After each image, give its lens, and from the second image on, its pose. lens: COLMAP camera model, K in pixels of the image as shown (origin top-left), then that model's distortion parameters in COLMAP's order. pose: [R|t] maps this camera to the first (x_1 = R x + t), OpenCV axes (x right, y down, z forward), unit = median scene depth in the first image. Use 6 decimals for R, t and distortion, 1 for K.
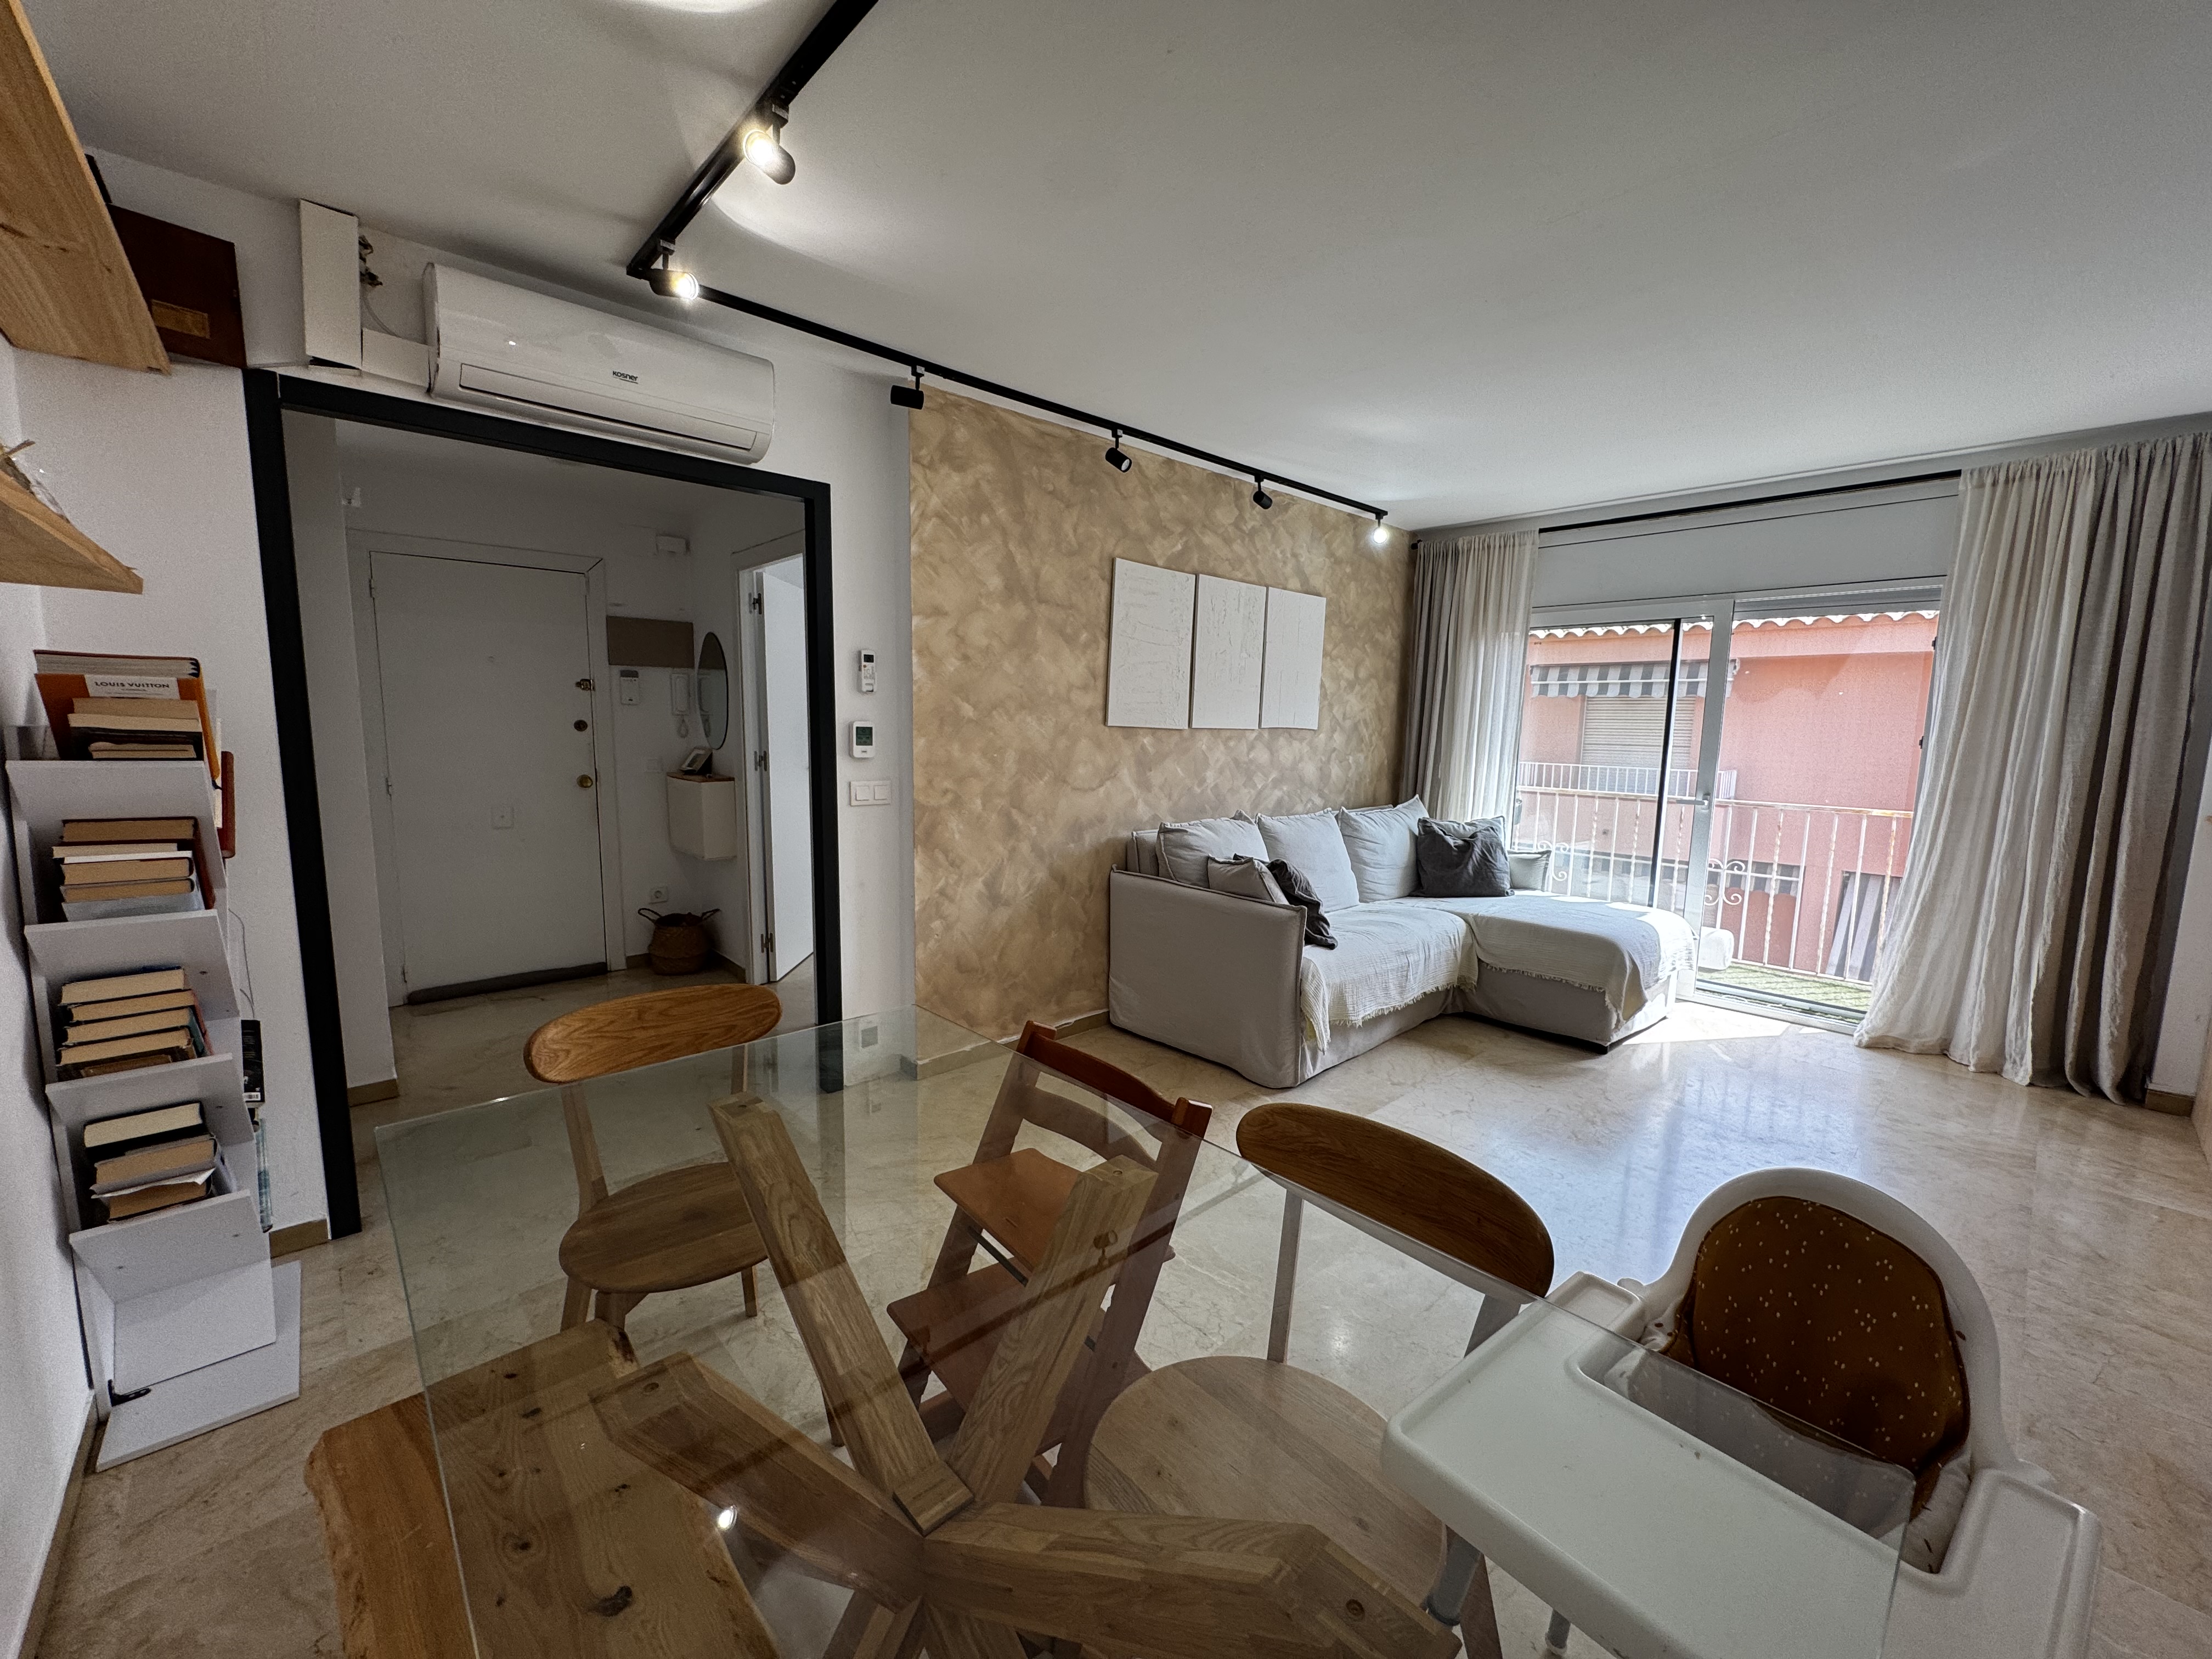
lens RADIAL K [[882.0, 0, 1106.0], [0, 882.0, 829.5], [0, 0, 1]] dist [-0.004118, 0.000608]
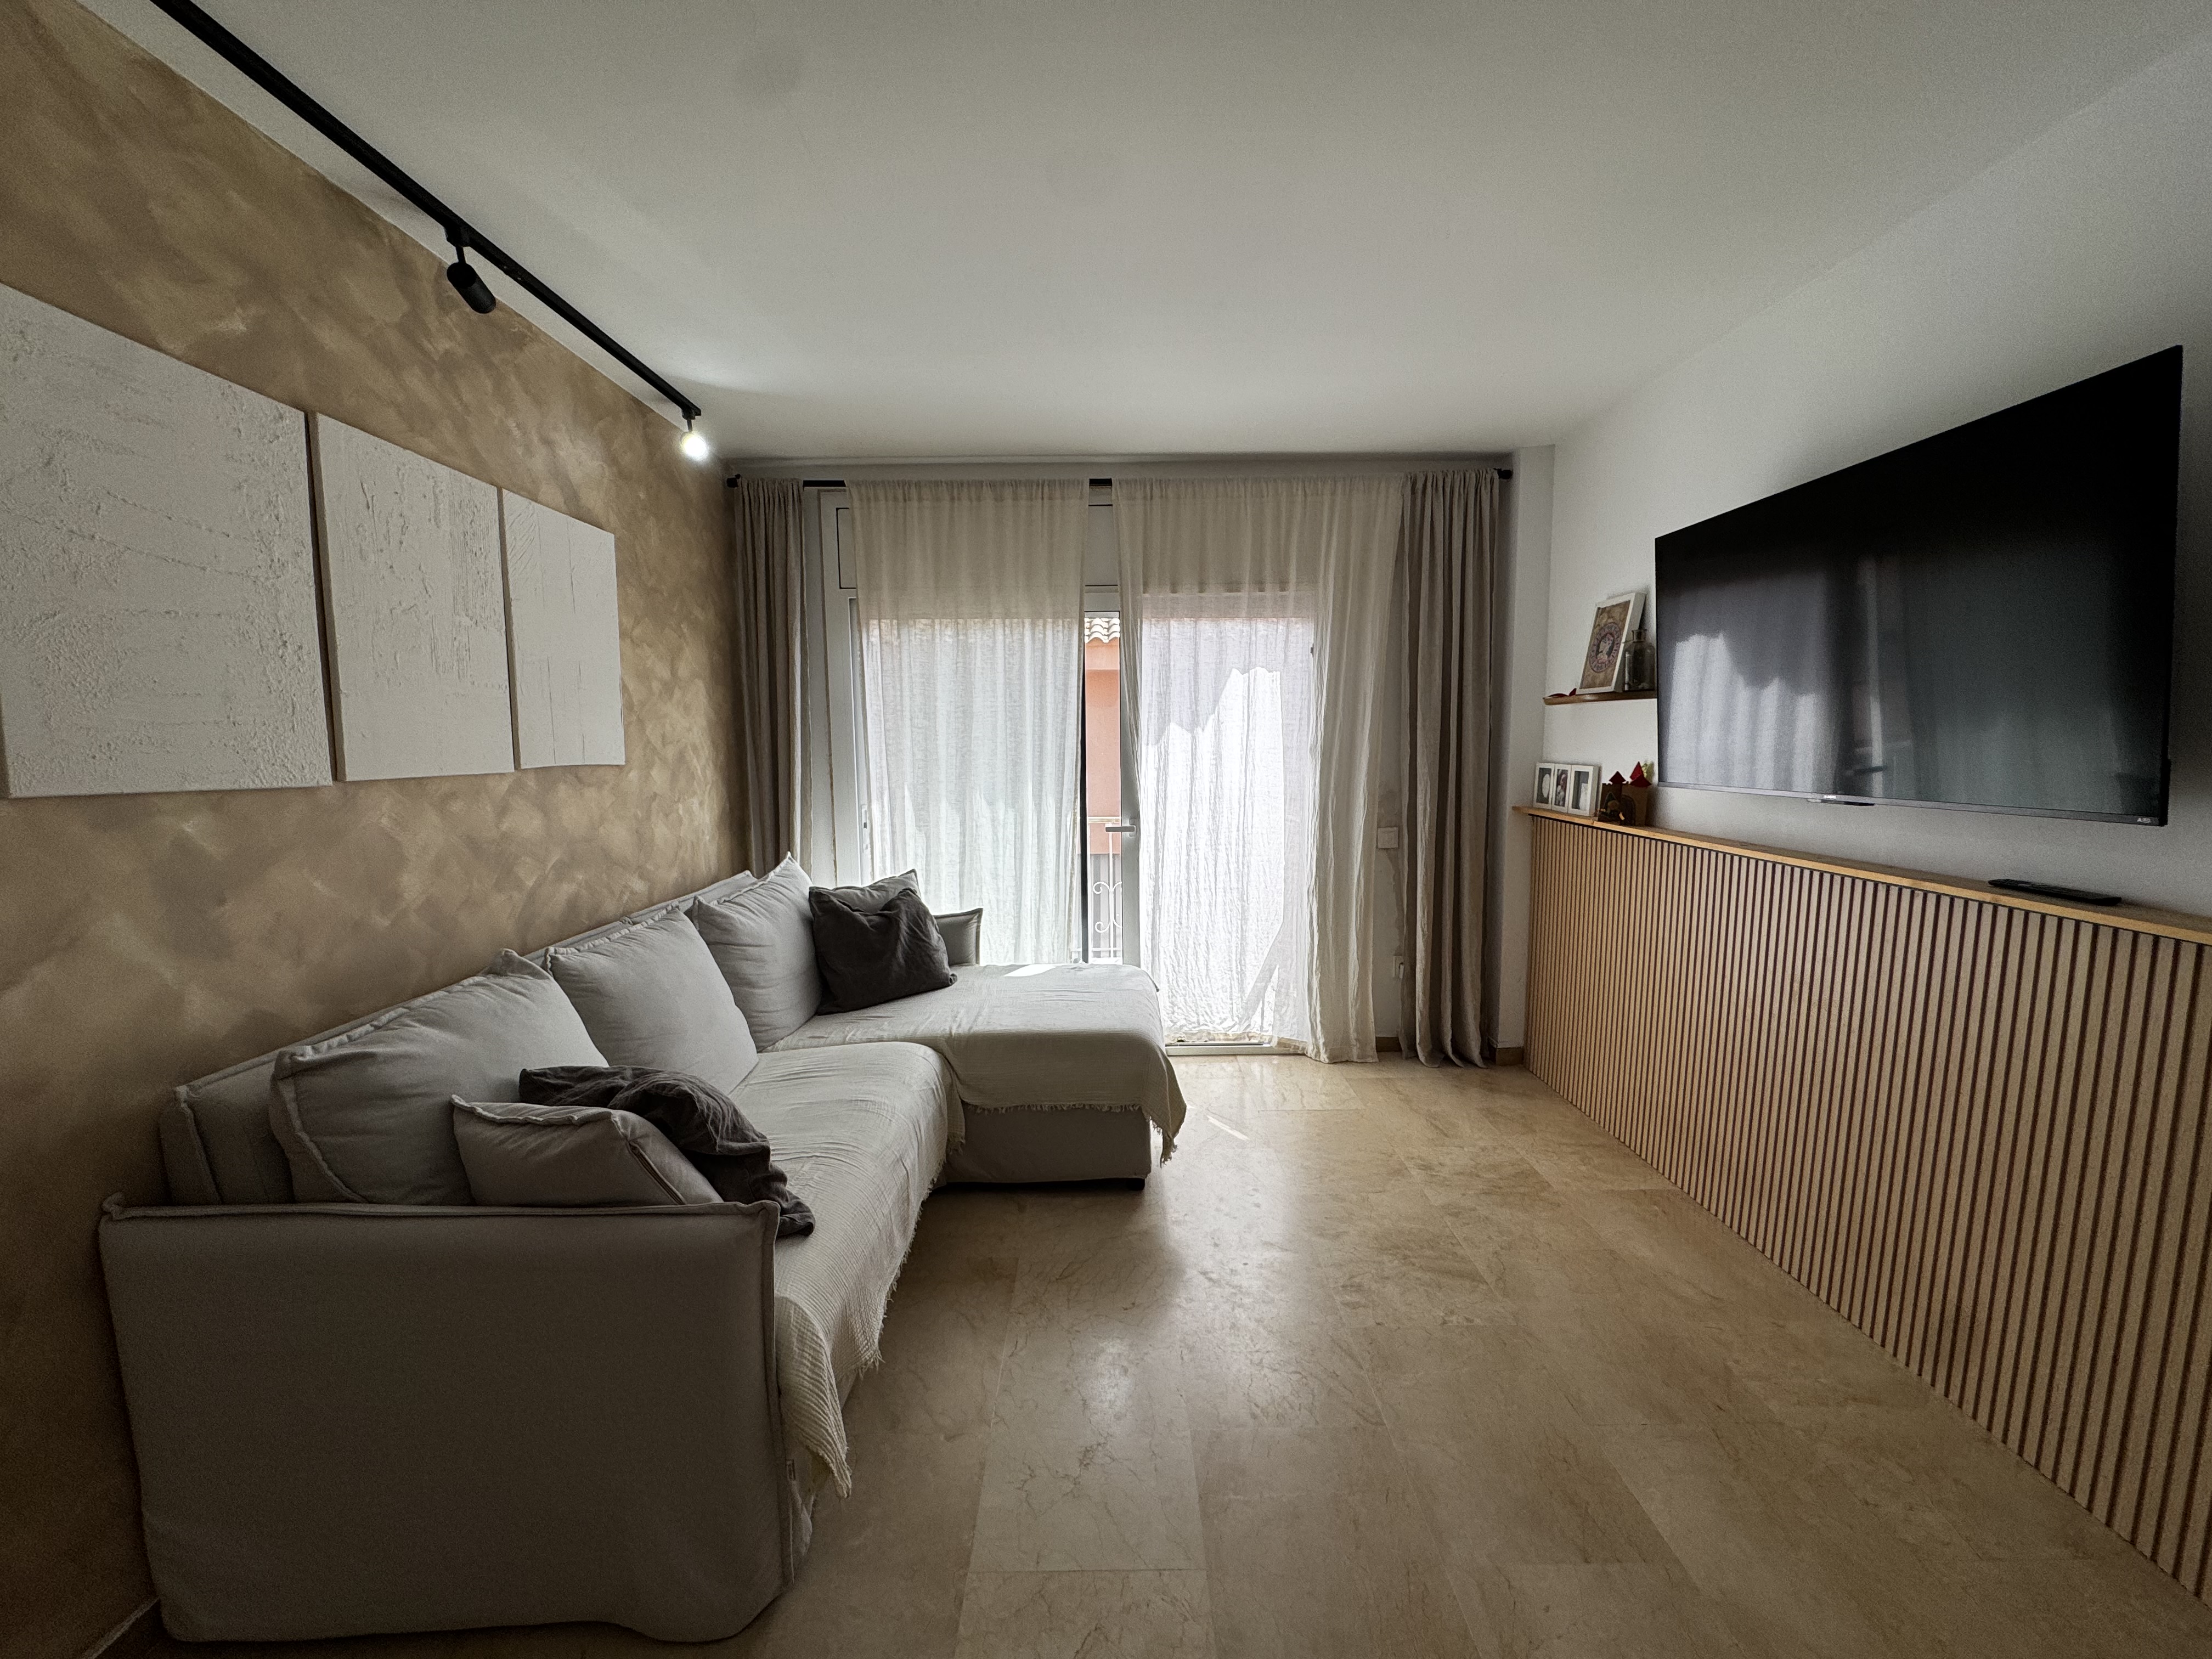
lens RADIAL K [[882.0, 0, 1106.0], [0, 882.0, 829.5], [0, 0, 1]] dist [-0.004118, 0.000608]
pose [[0.676374, -0.104403, 0.729121, 0.037952], [0.115415, 0.992698, 0.035079, -0.071404], [-0.727459, 0.060425, 0.683485, 0.492203]]
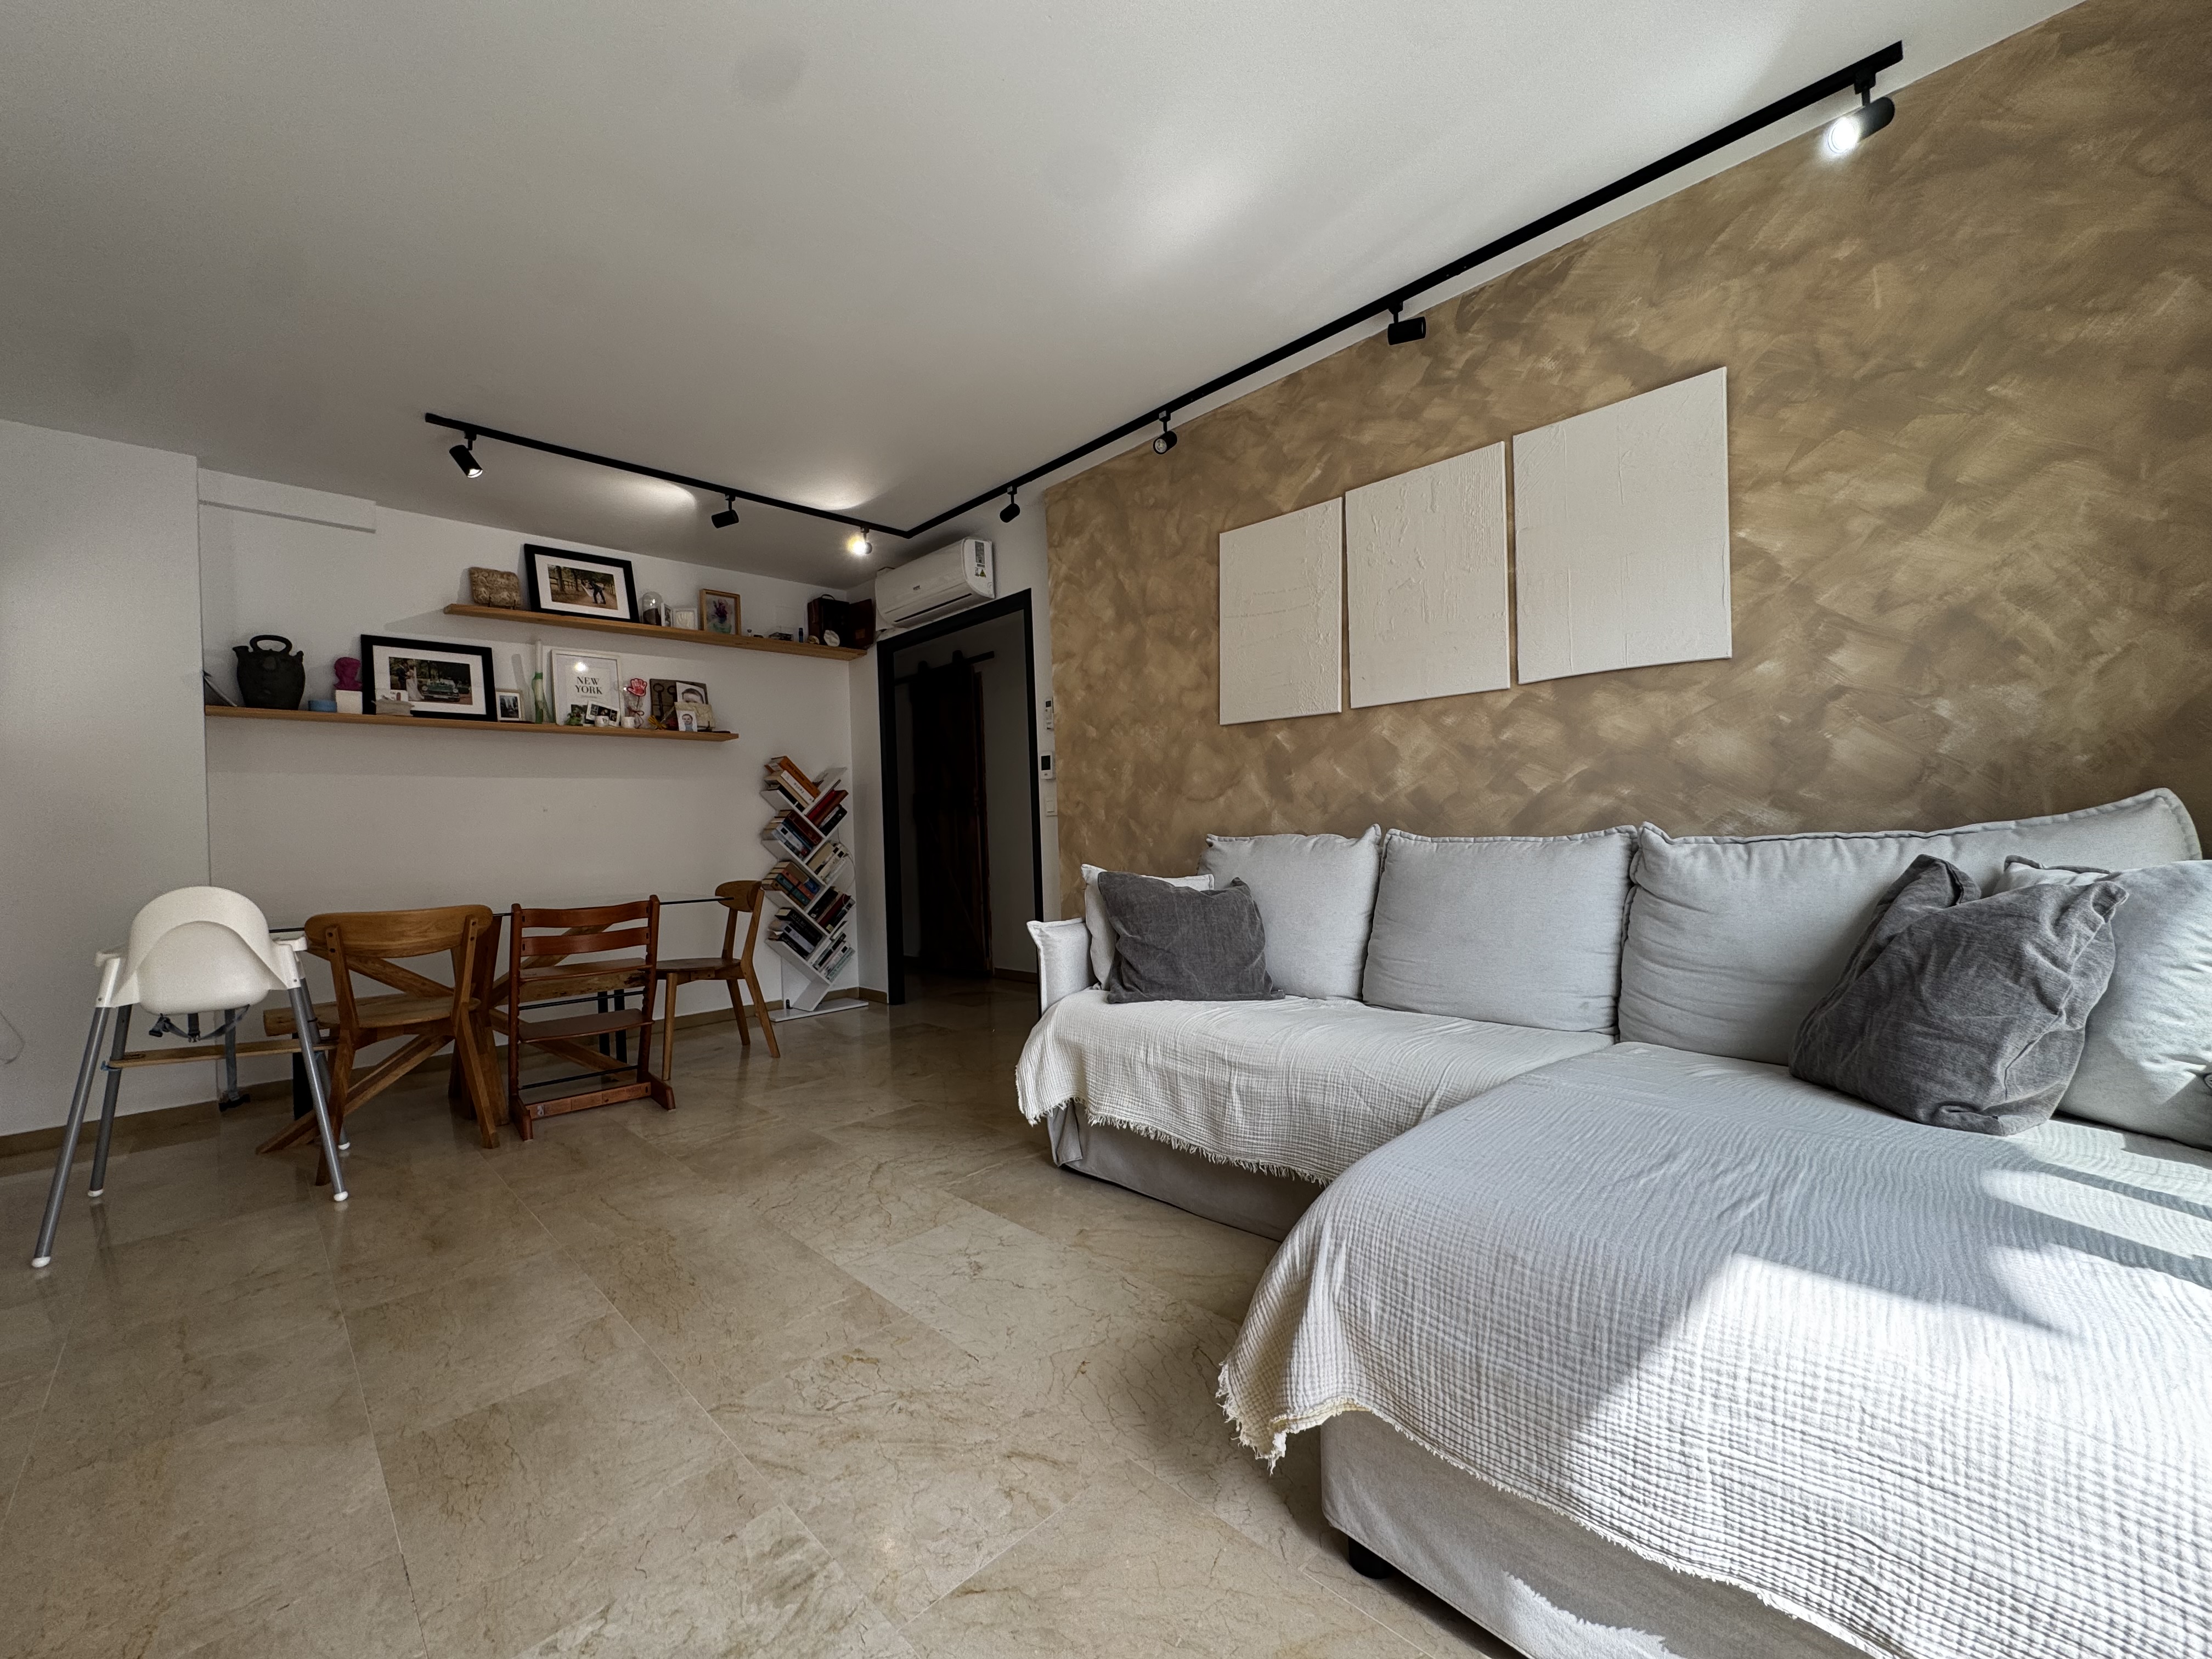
lens RADIAL K [[882.0, 0, 1106.0], [0, 882.0, 829.5], [0, 0, 1]] dist [-0.004118, 0.000608]
pose [[0.034668, -0.024681, -0.999094, 0.857685], [-0.088948, 0.995651, -0.027683, 0.018122], [0.995433, 0.089827, 0.032322, 0.867571]]
